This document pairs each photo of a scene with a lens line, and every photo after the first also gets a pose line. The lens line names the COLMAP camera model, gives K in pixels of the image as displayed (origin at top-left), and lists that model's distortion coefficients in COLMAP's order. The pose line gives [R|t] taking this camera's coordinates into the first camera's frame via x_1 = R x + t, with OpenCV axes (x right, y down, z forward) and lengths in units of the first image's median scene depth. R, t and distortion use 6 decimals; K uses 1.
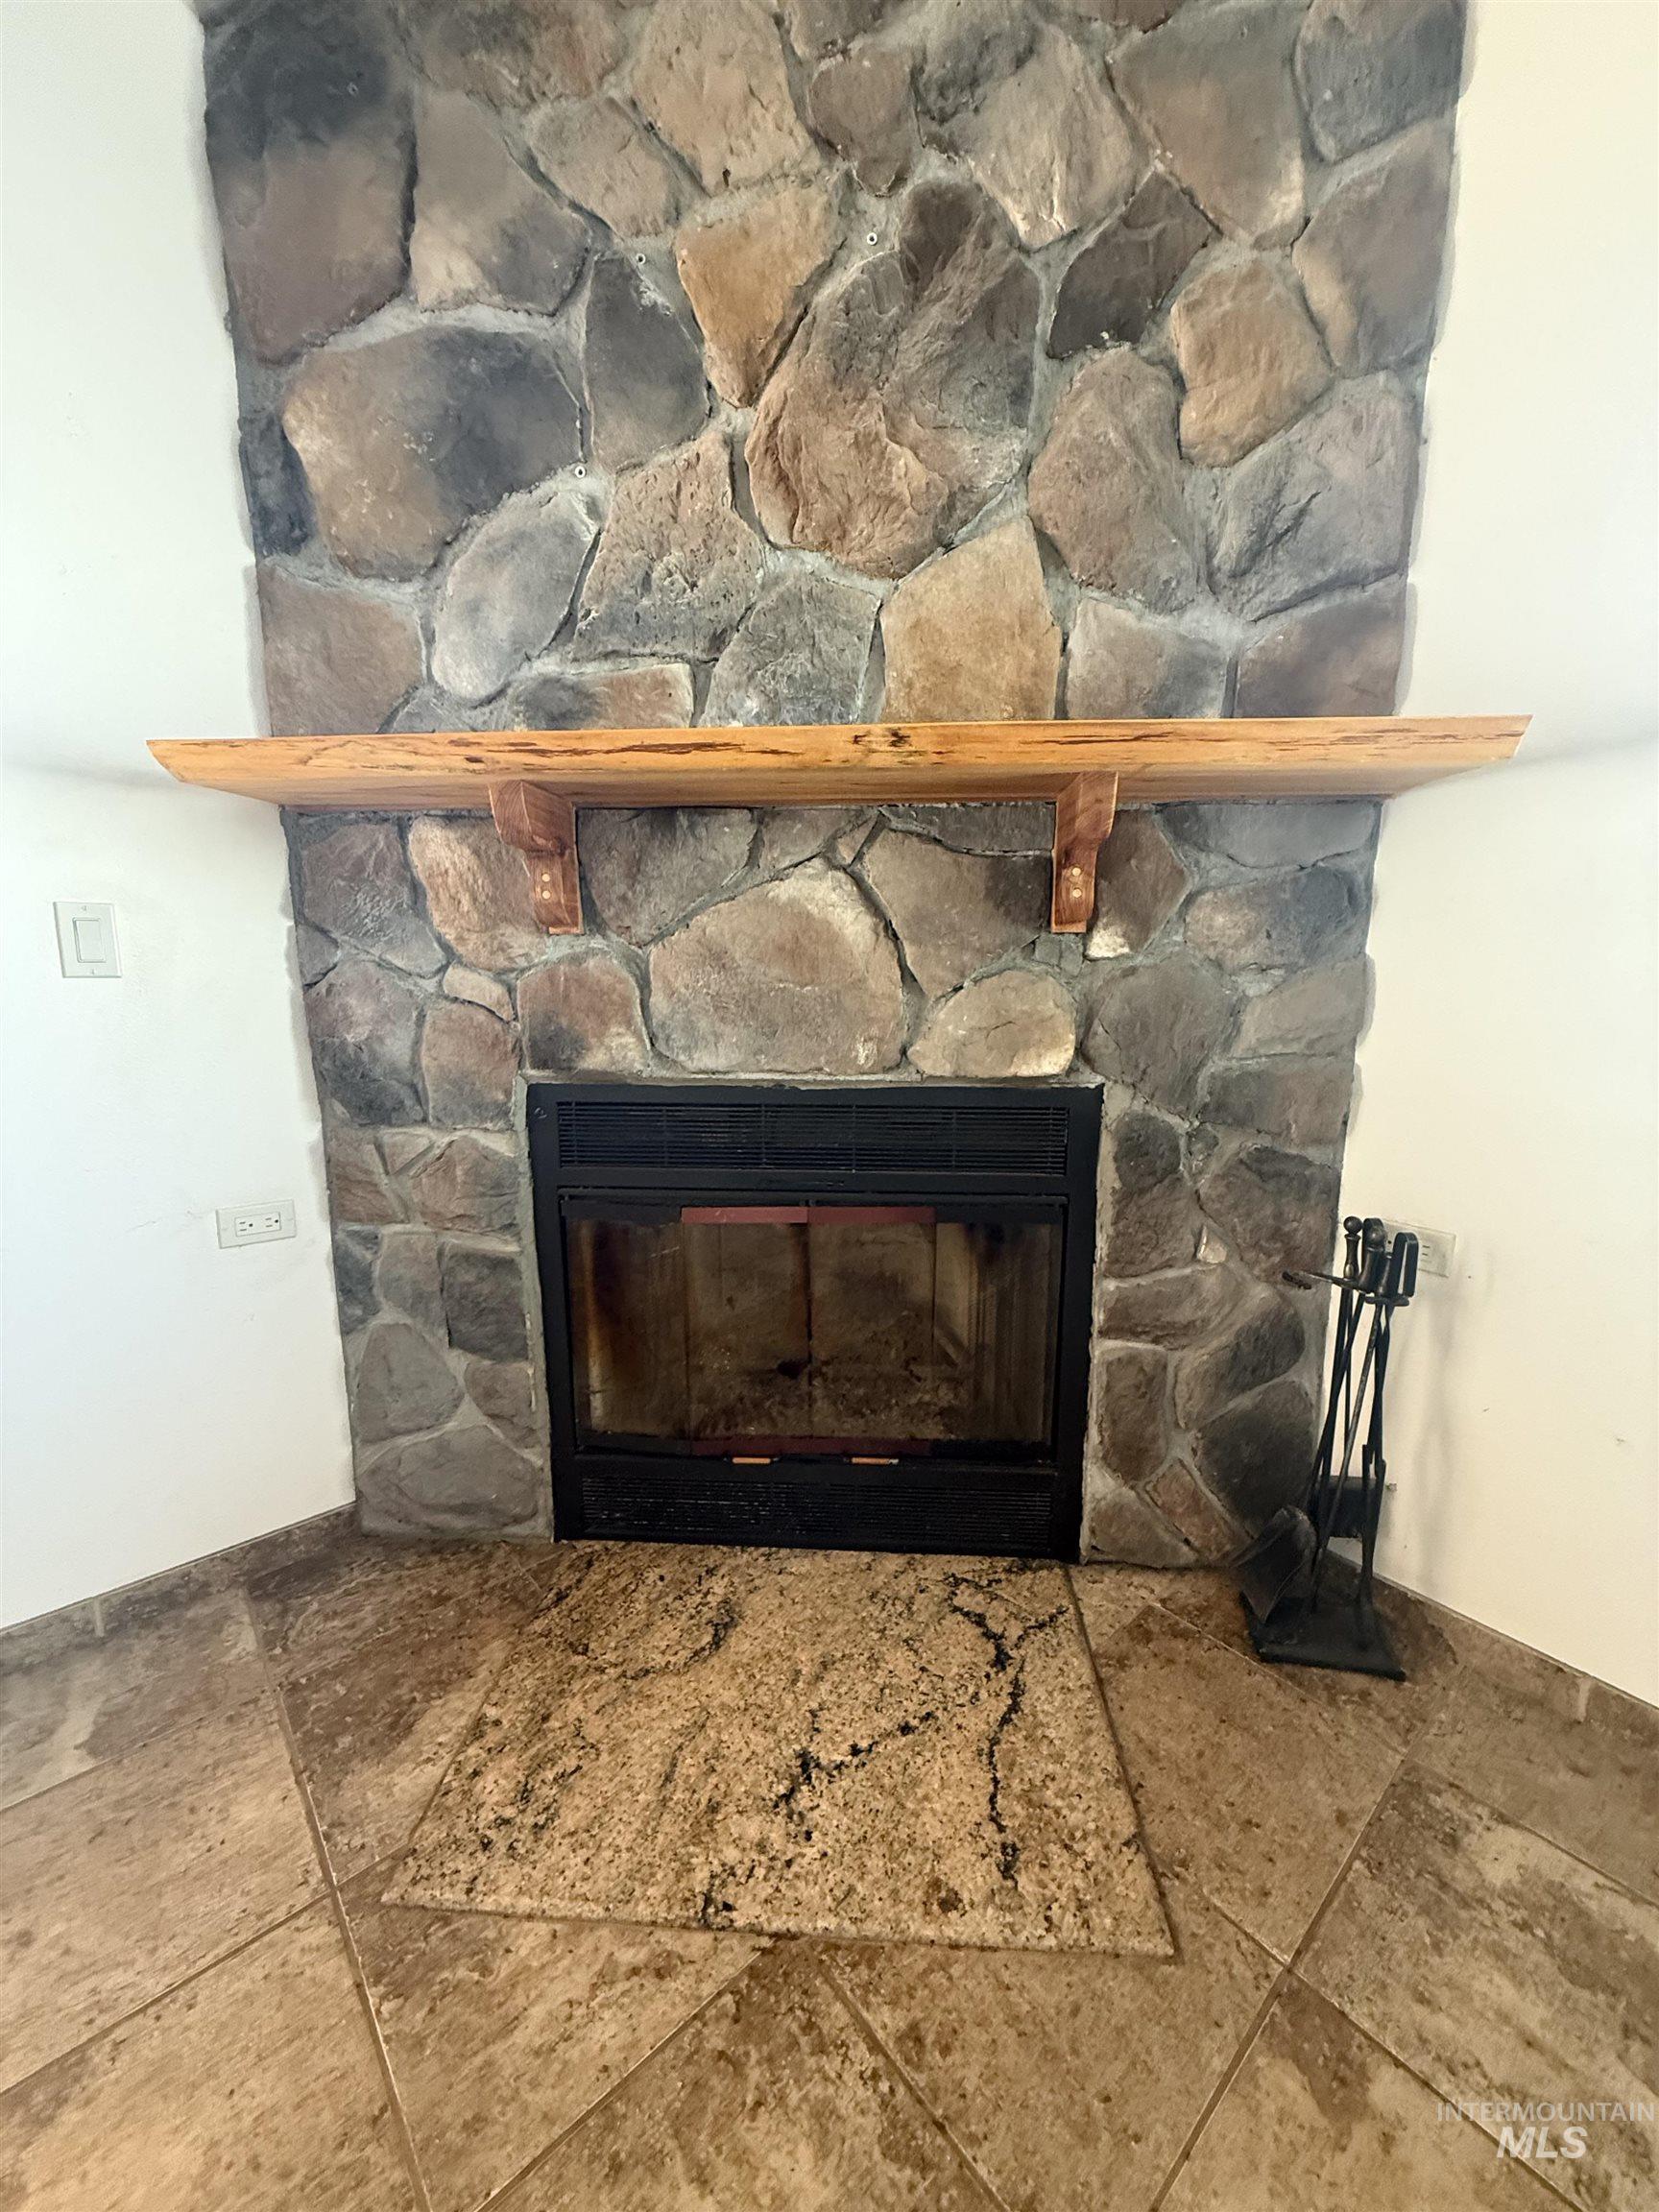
lens RADIAL K [[880.6, 0, 827.6], [0, 880.6, 1101.4], [0, 0, 1]] dist [0.000580, -0.000077]
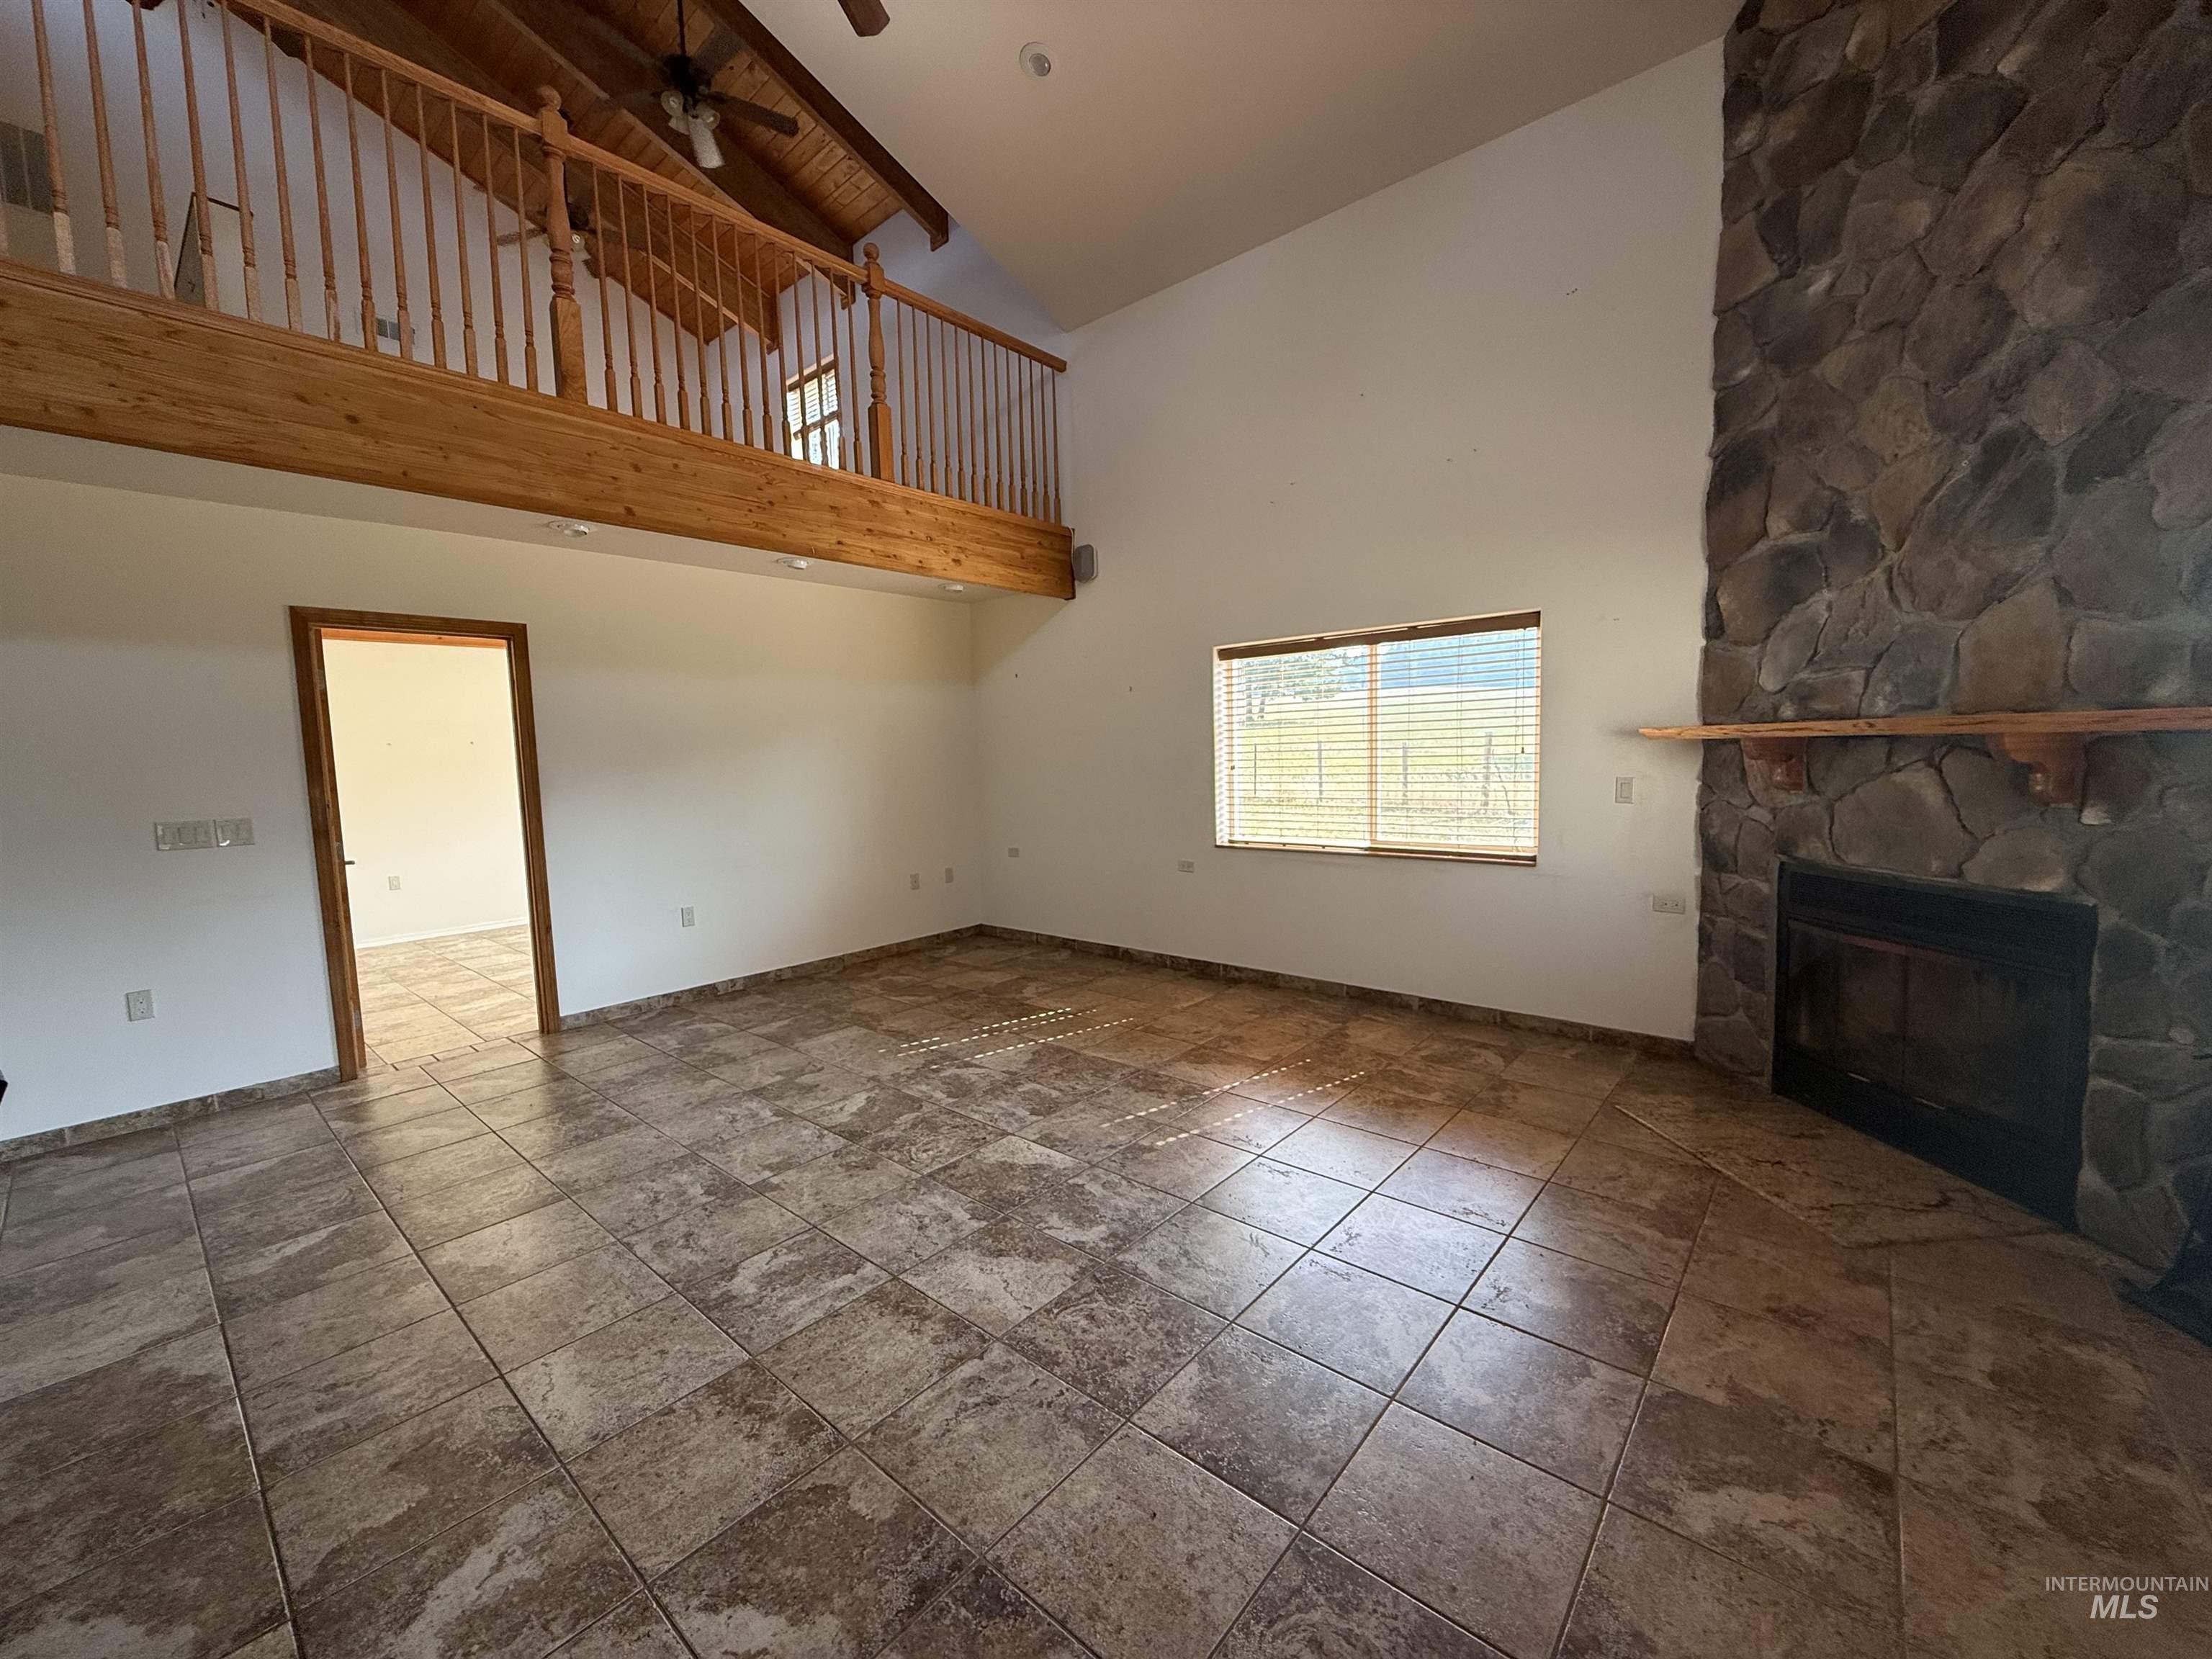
lens RADIAL K [[880.6, 0, 1098.2], [0, 880.6, 825.4], [0, 0, 1]] dist [0.000580, -0.000077]
pose [[0.141738, 0.081300, -0.986560, 1.632799], [-0.143289, 0.987811, 0.060816, 0.001019], [0.979479, 0.132743, 0.151660, -1.020529]]
